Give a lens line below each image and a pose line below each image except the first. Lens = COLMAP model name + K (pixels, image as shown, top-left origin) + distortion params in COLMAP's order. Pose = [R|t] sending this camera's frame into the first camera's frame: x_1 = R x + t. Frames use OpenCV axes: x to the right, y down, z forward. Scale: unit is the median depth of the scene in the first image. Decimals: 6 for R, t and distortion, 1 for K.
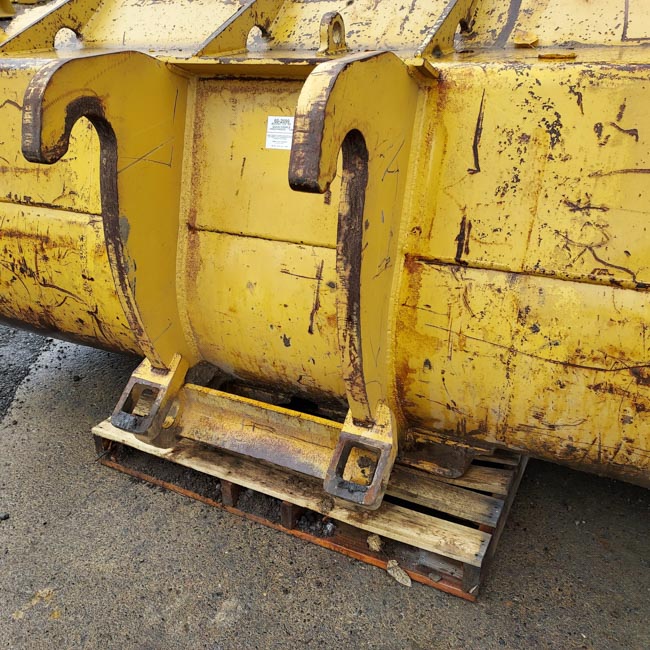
lens RADIAL K [[627.9, 0, 328.4], [0, 627.9, 319.5], [0, 0, 1]] dist [0.041586, 0.000000]
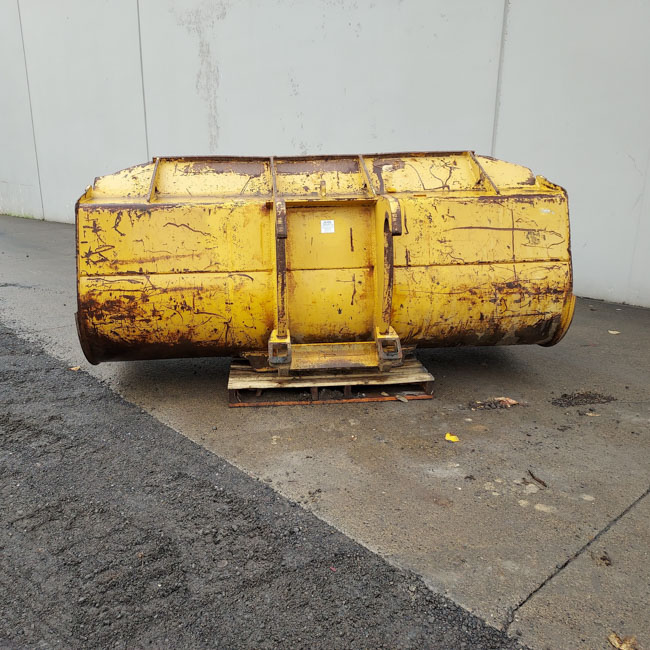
lens RADIAL K [[627.9, 0, 297.0], [0, 627.9, 320.8], [0, 0, 1]] dist [0.041586, 0.000000]
pose [[0.860531, -0.120732, 0.494884, -1.455260], [0.217226, 0.965719, -0.142127, 0.390655], [-0.460759, 0.229807, 0.857257, -0.985712]]
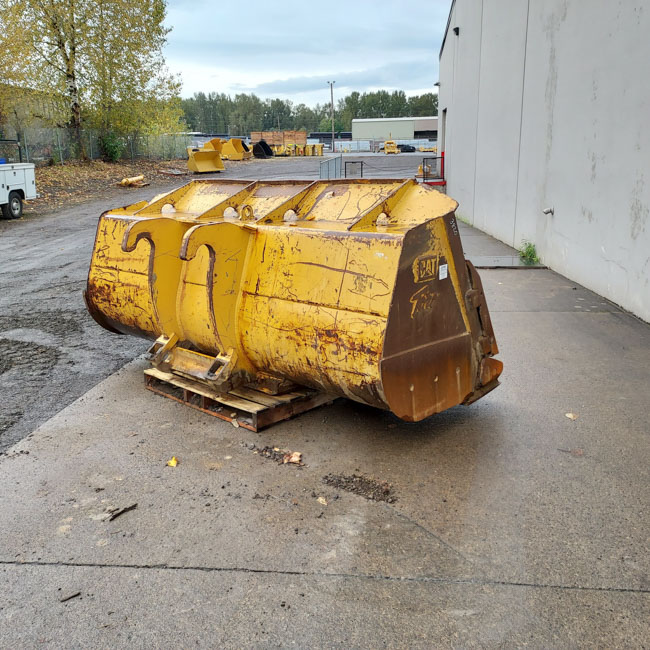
lens RADIAL K [[627.9, 0, 330.2], [0, 627.9, 318.7], [0, 0, 1]] dist [0.041586, 0.000000]
pose [[0.963089, 0.070939, -0.259667, 1.123162], [-0.122929, 0.974092, -0.189822, 0.450534], [0.239474, 0.214736, 0.946858, -1.359381]]
